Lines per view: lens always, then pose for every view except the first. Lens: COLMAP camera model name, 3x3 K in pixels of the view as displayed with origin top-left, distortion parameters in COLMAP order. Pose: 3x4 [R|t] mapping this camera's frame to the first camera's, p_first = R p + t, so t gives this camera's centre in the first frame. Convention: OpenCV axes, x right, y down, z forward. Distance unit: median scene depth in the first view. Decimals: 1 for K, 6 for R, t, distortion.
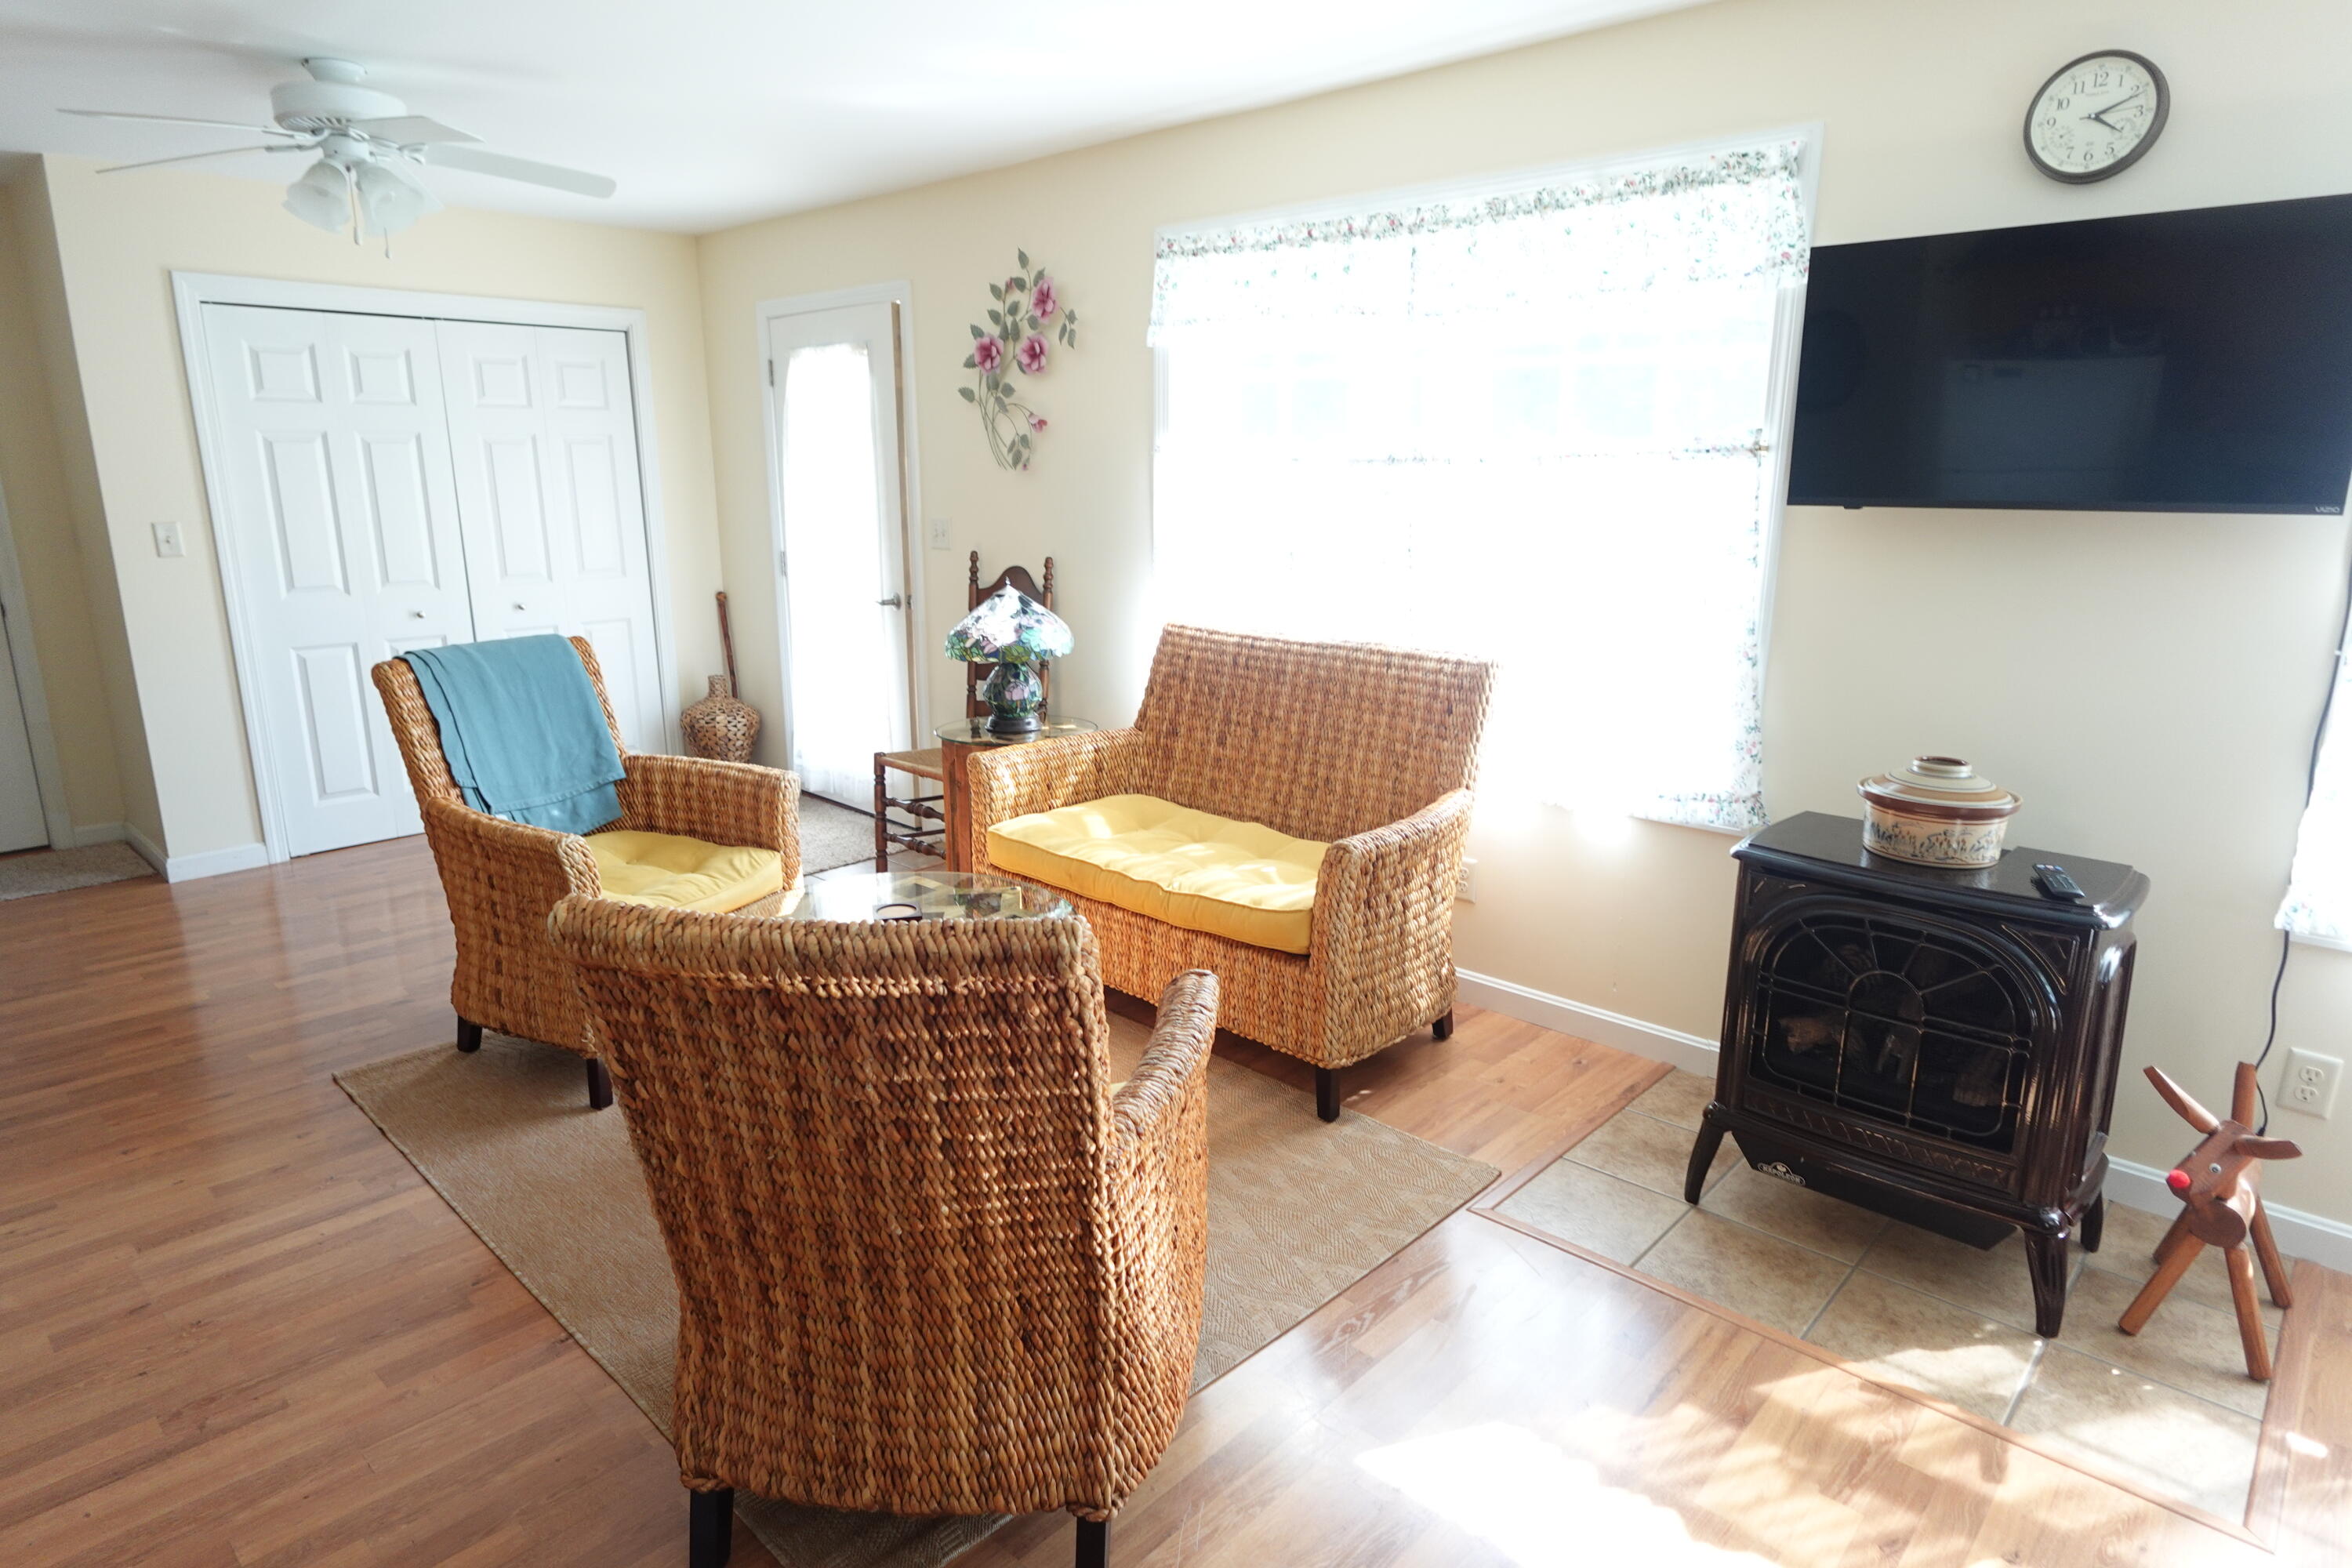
lens RADIAL K [[1334.4, 0, 1181.0], [0, 1334.4, 781.1], [0, 0, 1]] dist [-0.001163, 0.000238]
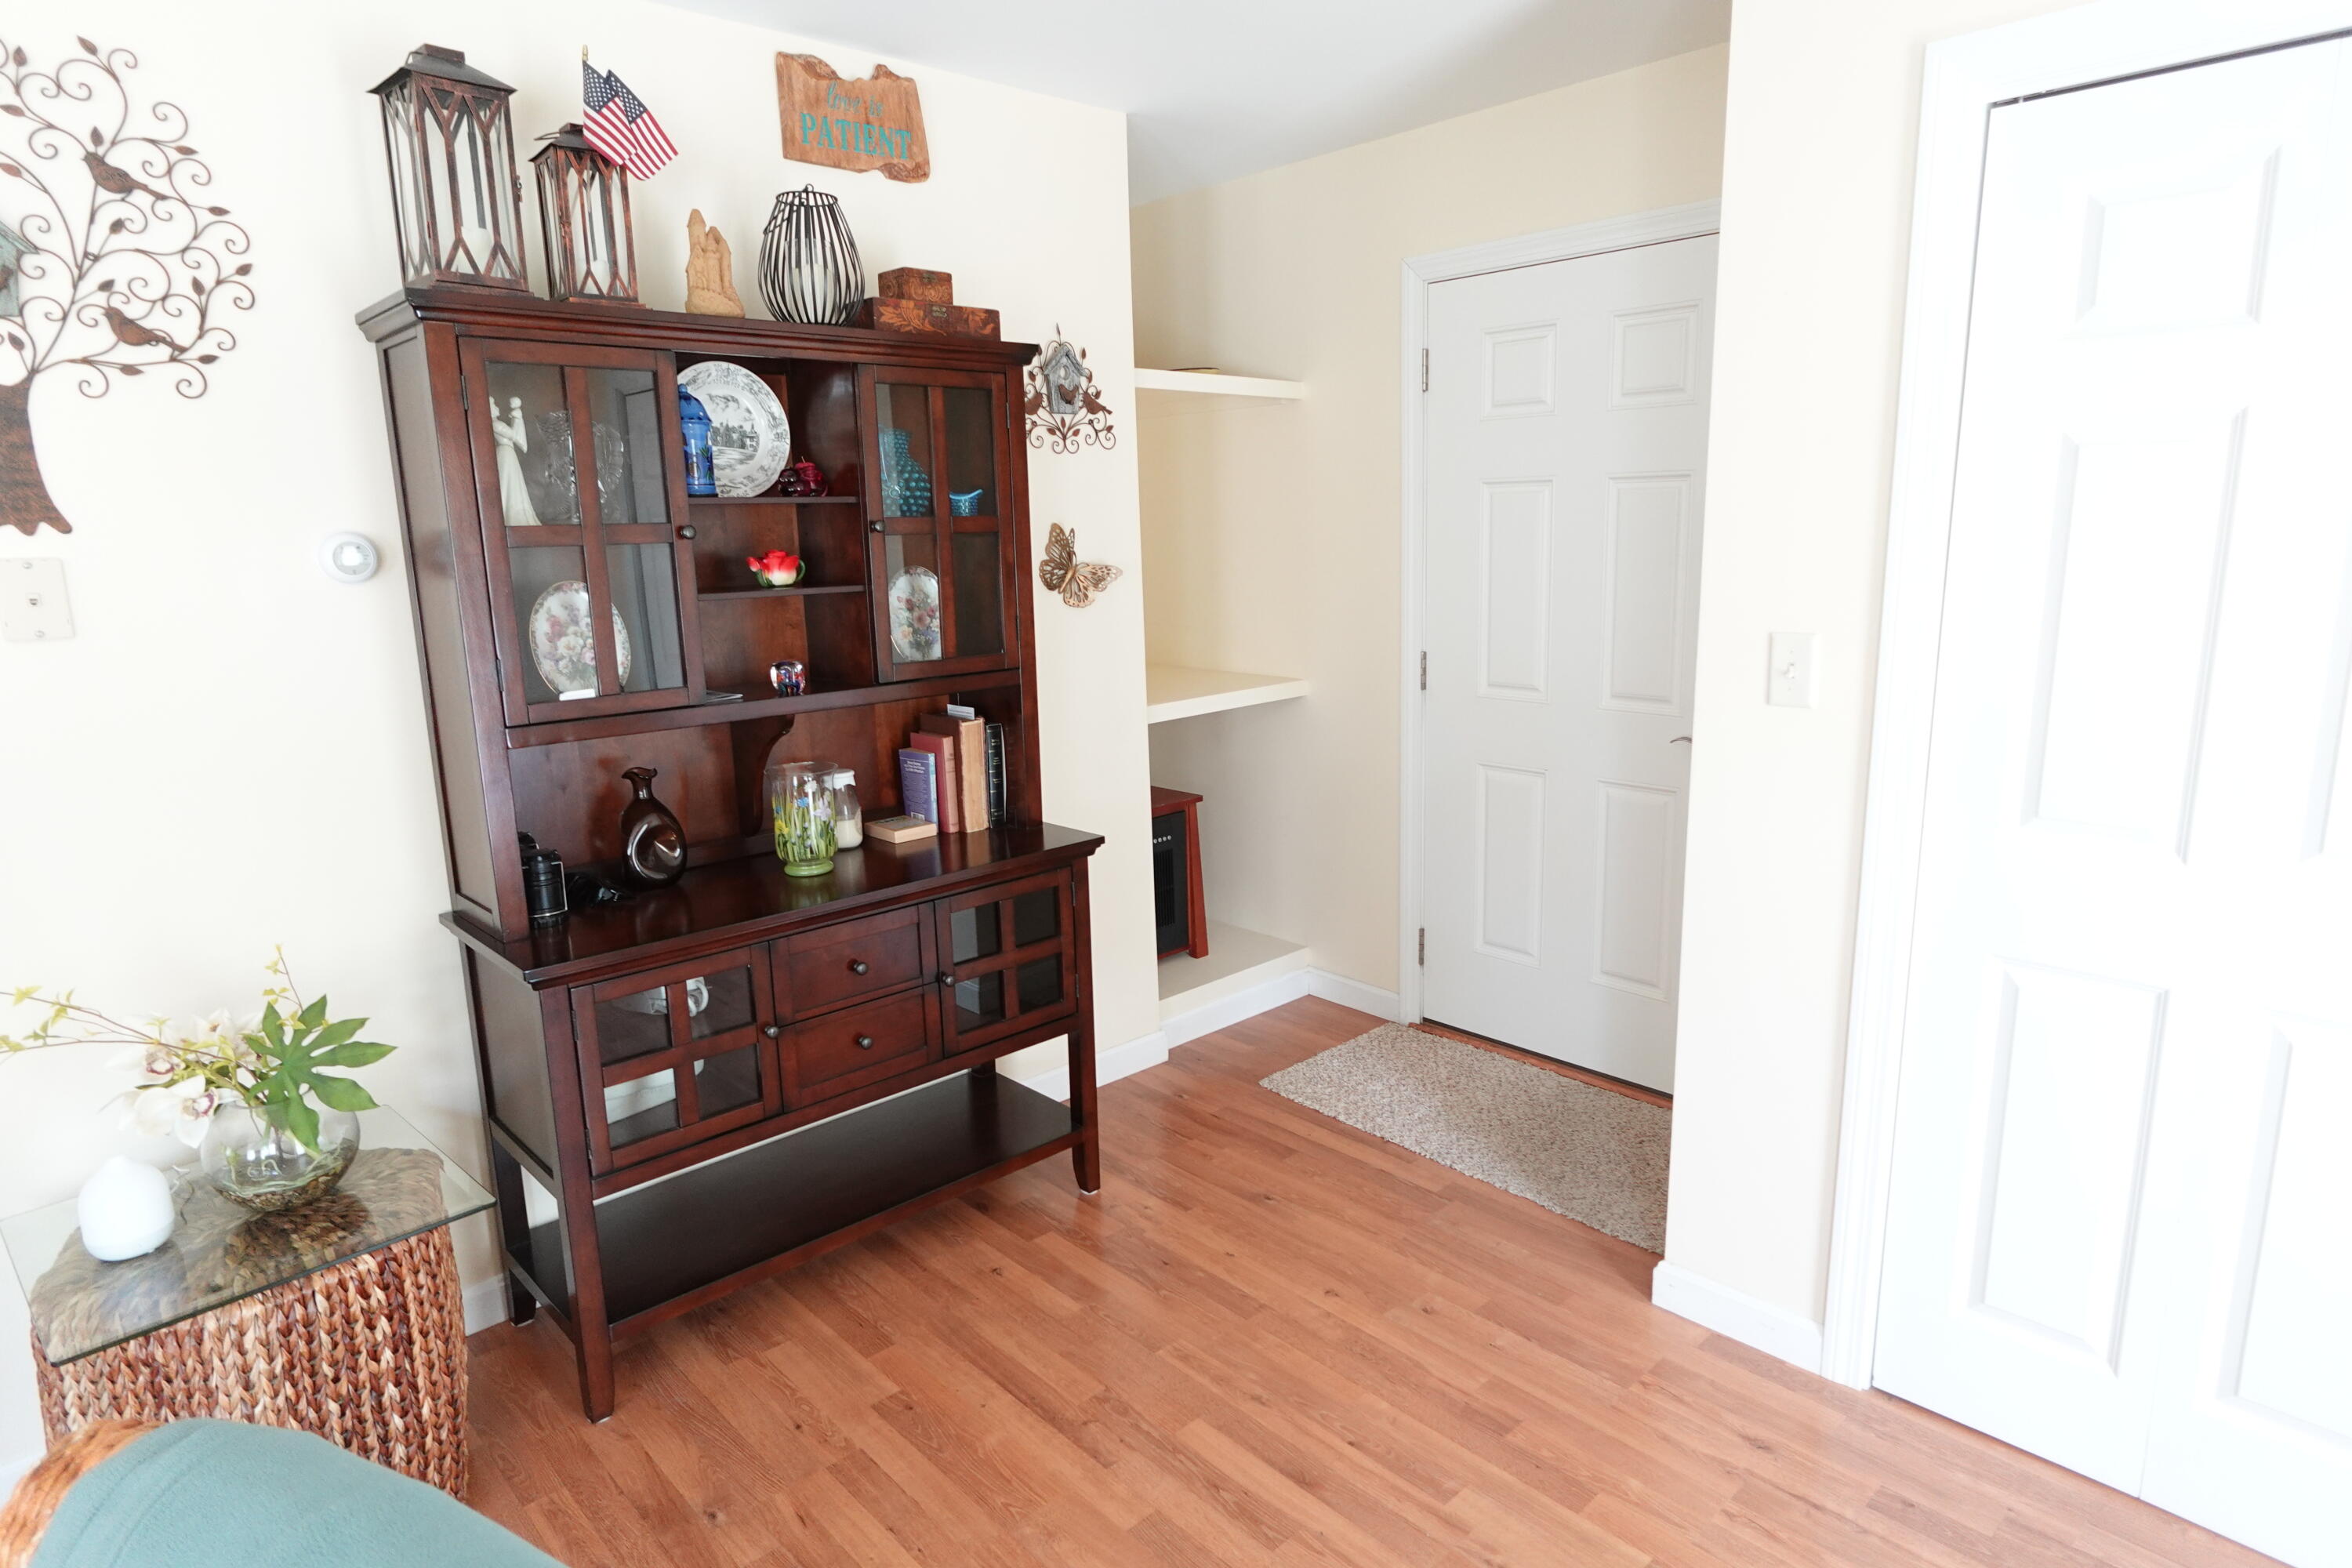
lens RADIAL K [[1334.4, 0, 1181.0], [0, 1334.4, 781.1], [0, 0, 1]] dist [-0.001163, 0.000238]
pose [[-0.059925, 0.198044, -0.978360, -0.277555], [-0.214076, 0.954766, 0.206380, -0.189728], [0.974977, 0.221811, -0.014818, 0.788976]]
